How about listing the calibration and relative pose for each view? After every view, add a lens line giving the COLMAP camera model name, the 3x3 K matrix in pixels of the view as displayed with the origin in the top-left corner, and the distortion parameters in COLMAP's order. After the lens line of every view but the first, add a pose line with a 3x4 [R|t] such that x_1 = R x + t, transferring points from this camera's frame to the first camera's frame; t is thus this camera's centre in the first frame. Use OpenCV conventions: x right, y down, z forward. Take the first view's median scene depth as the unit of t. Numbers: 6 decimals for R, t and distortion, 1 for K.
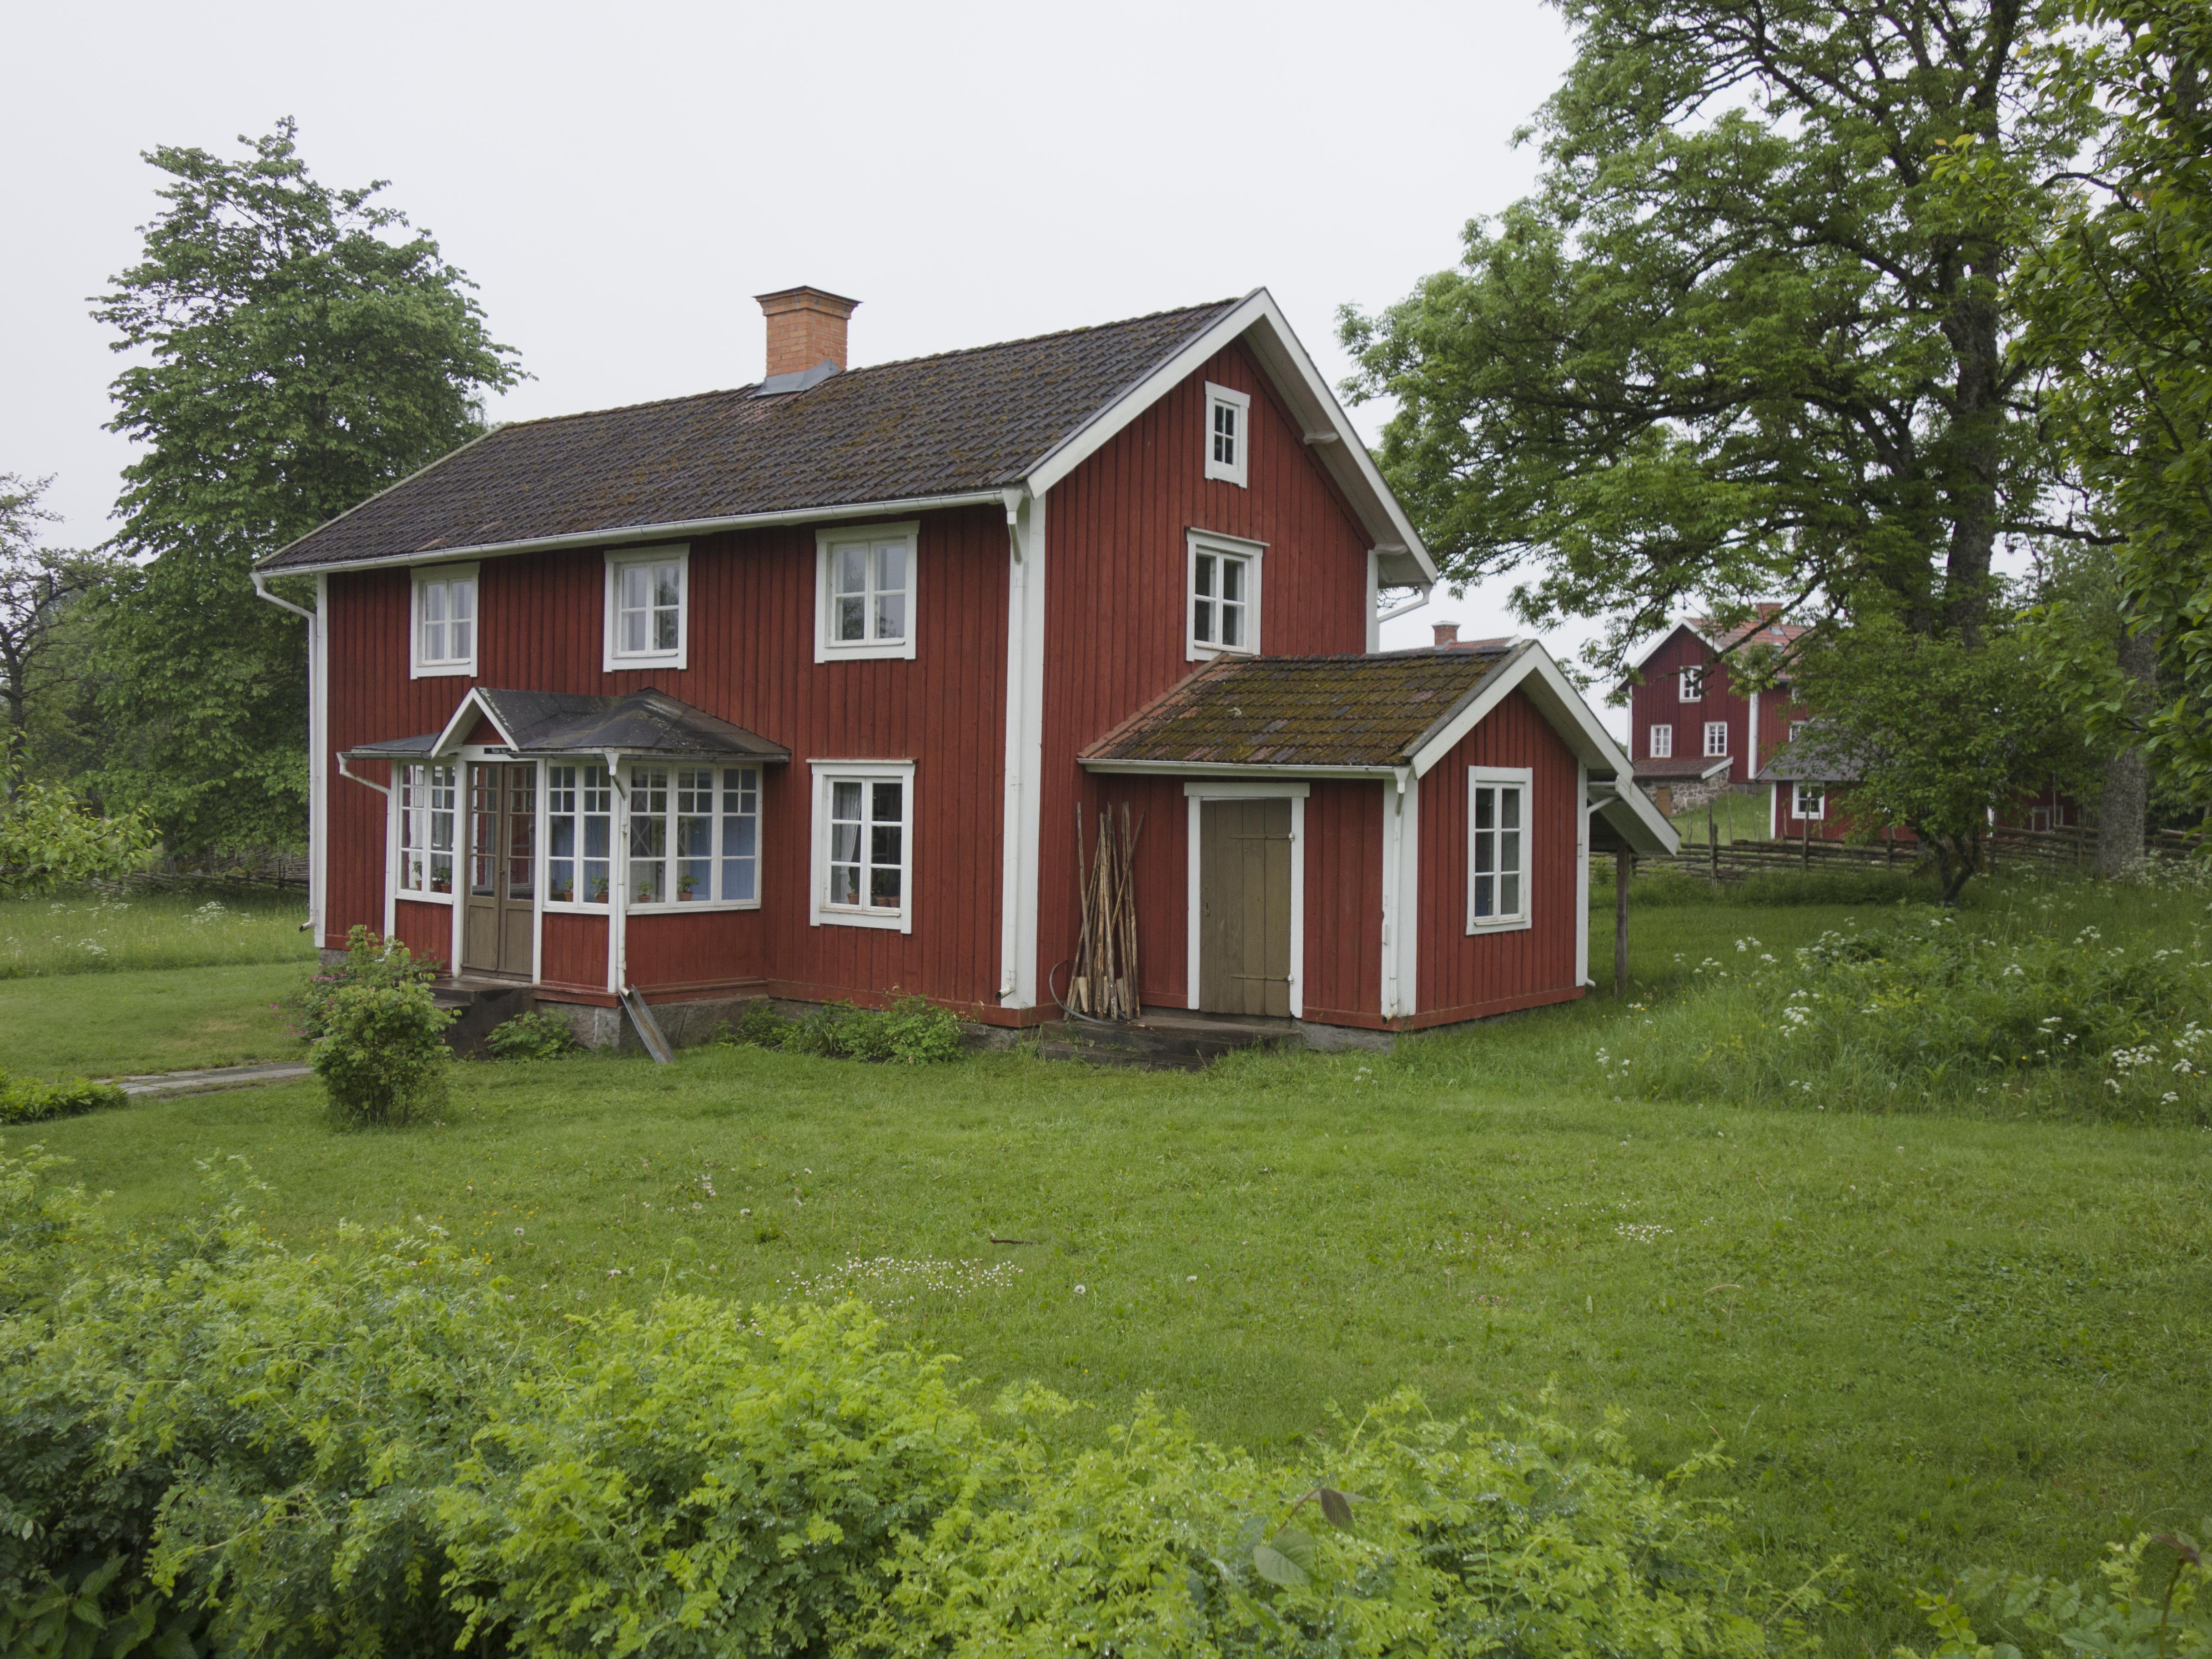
lens RADIAL K [[1949.7, 0, 1112.8], [0, 1949.7, 846.3], [0, 0, 1]] dist [0.000031, -0.009669]
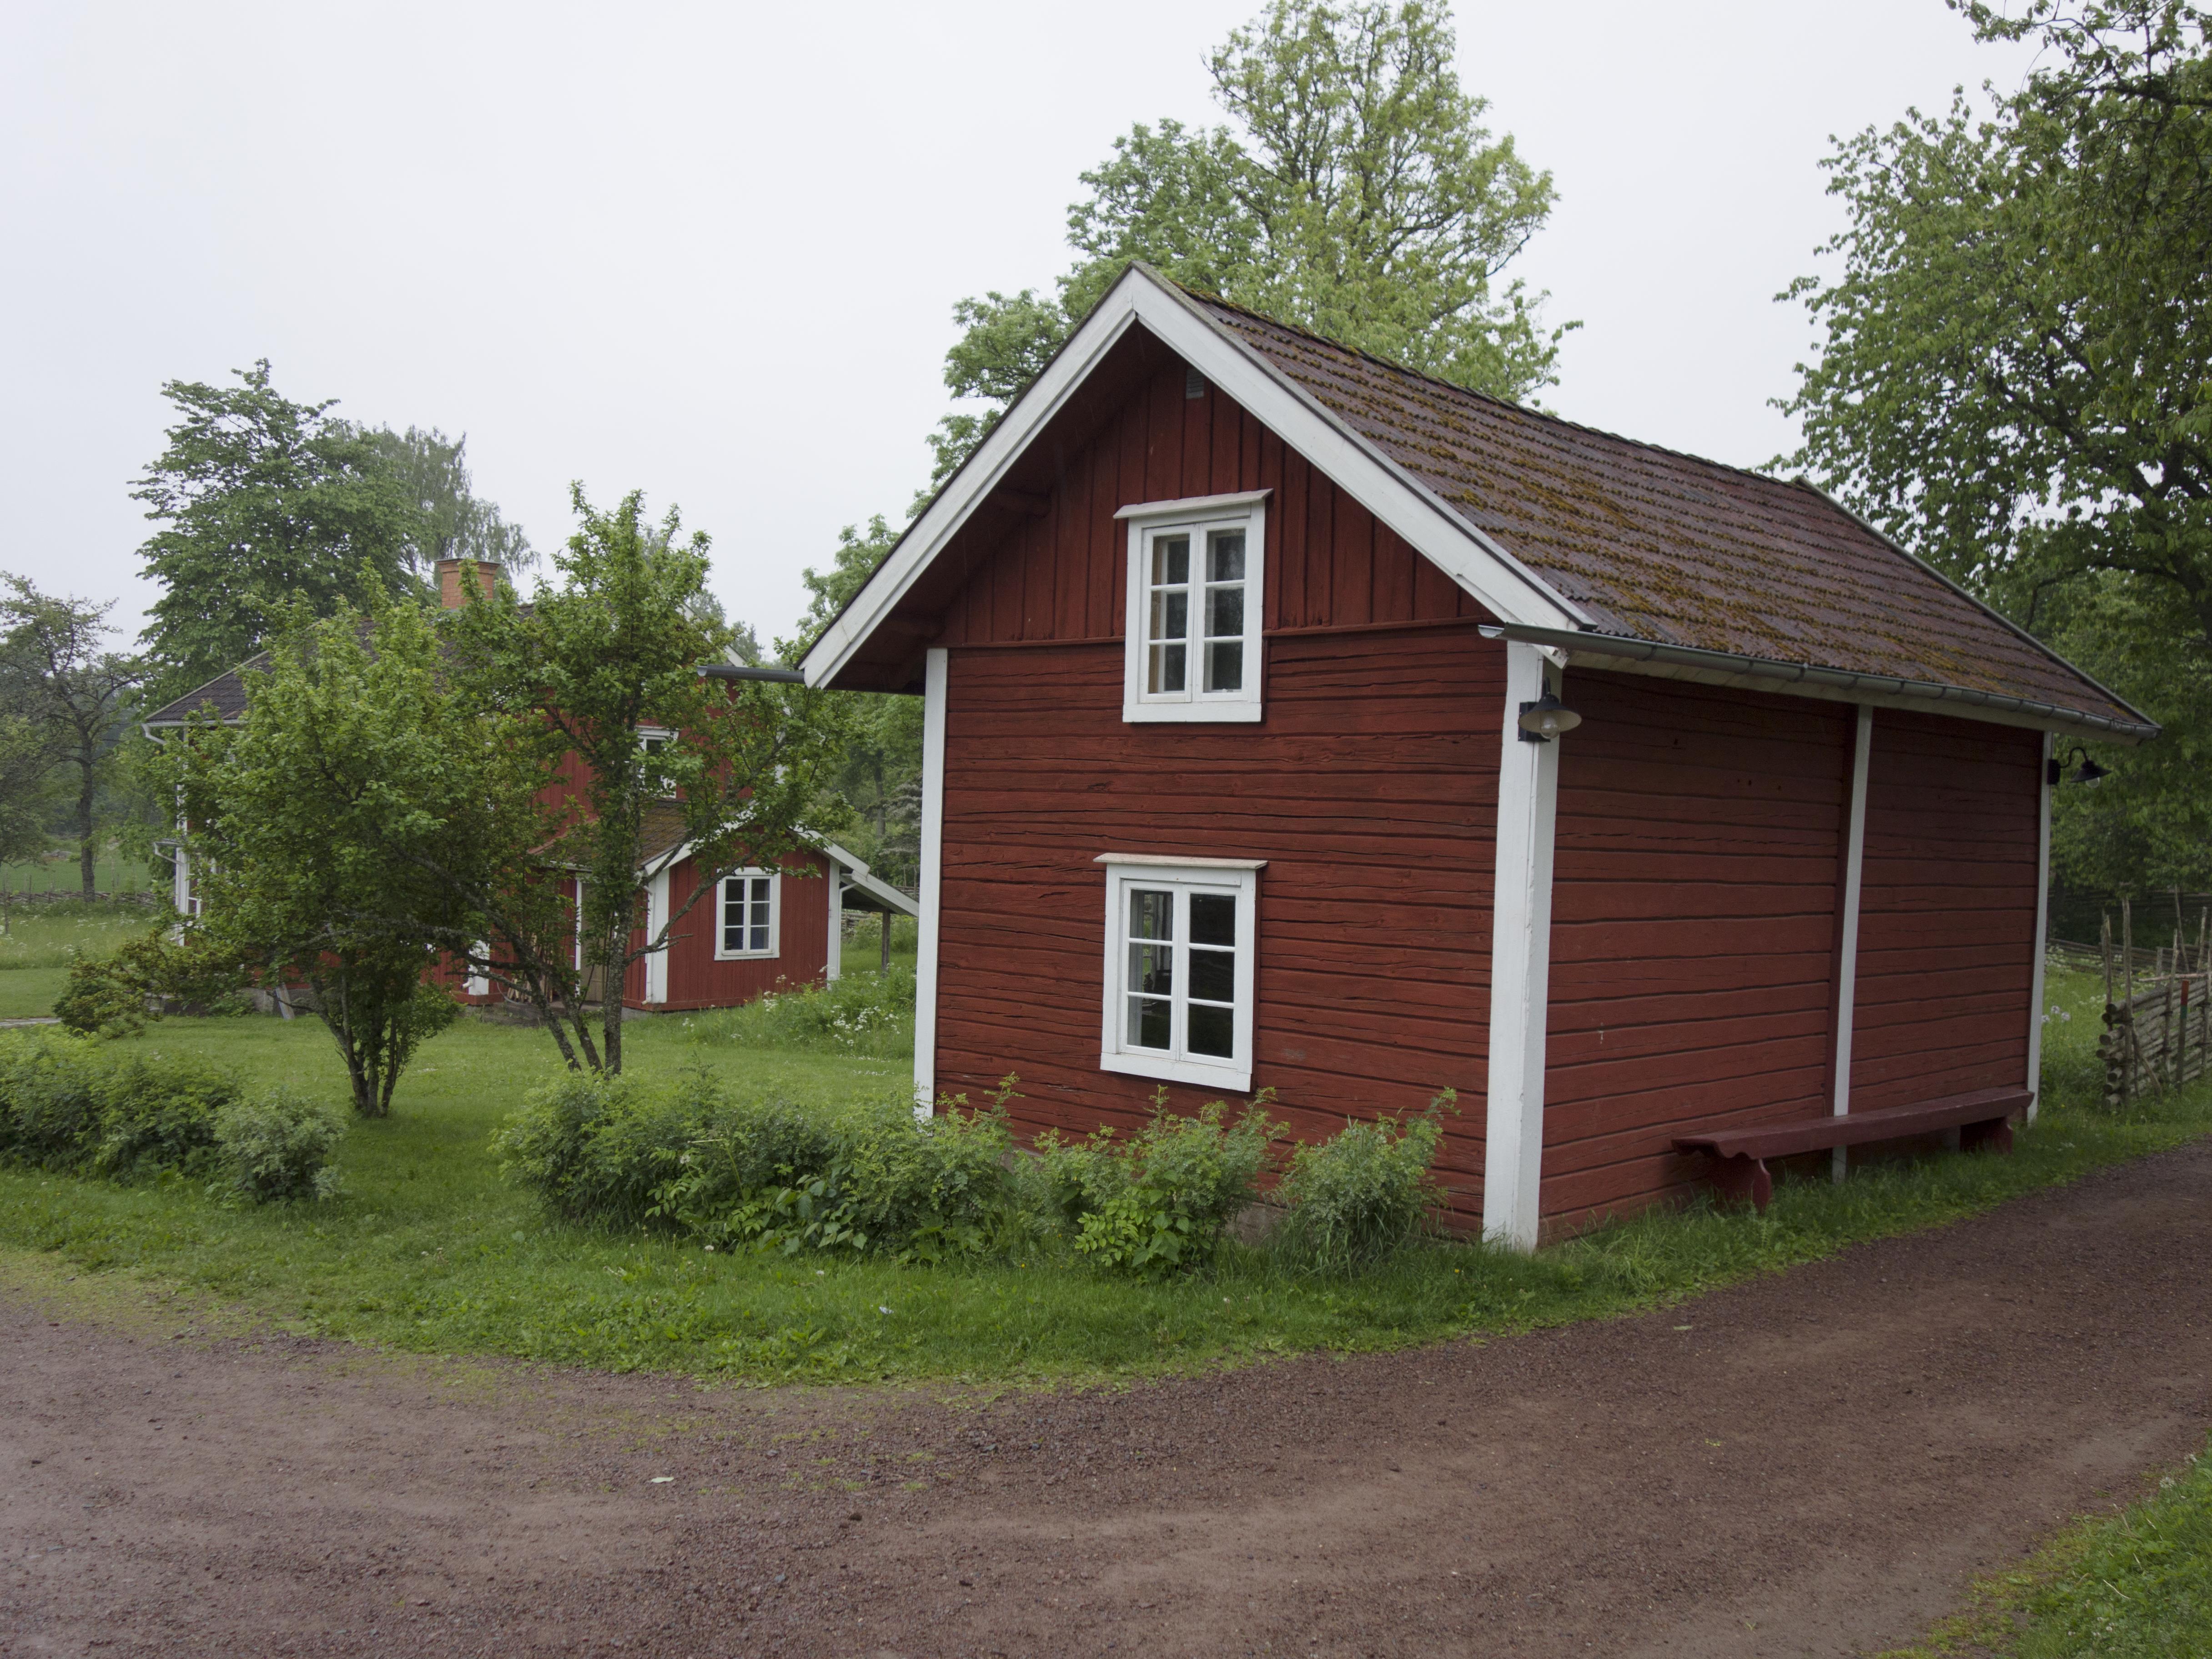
lens RADIAL K [[1949.7, 0, 1112.8], [0, 1949.7, 846.3], [0, 0, 1]] dist [0.000031, -0.009669]
pose [[0.996658, 0.018487, -0.079568, 0.290932], [-0.019547, 0.999730, -0.012563, -0.018886], [0.079314, 0.014076, 0.996750, -0.327342]]
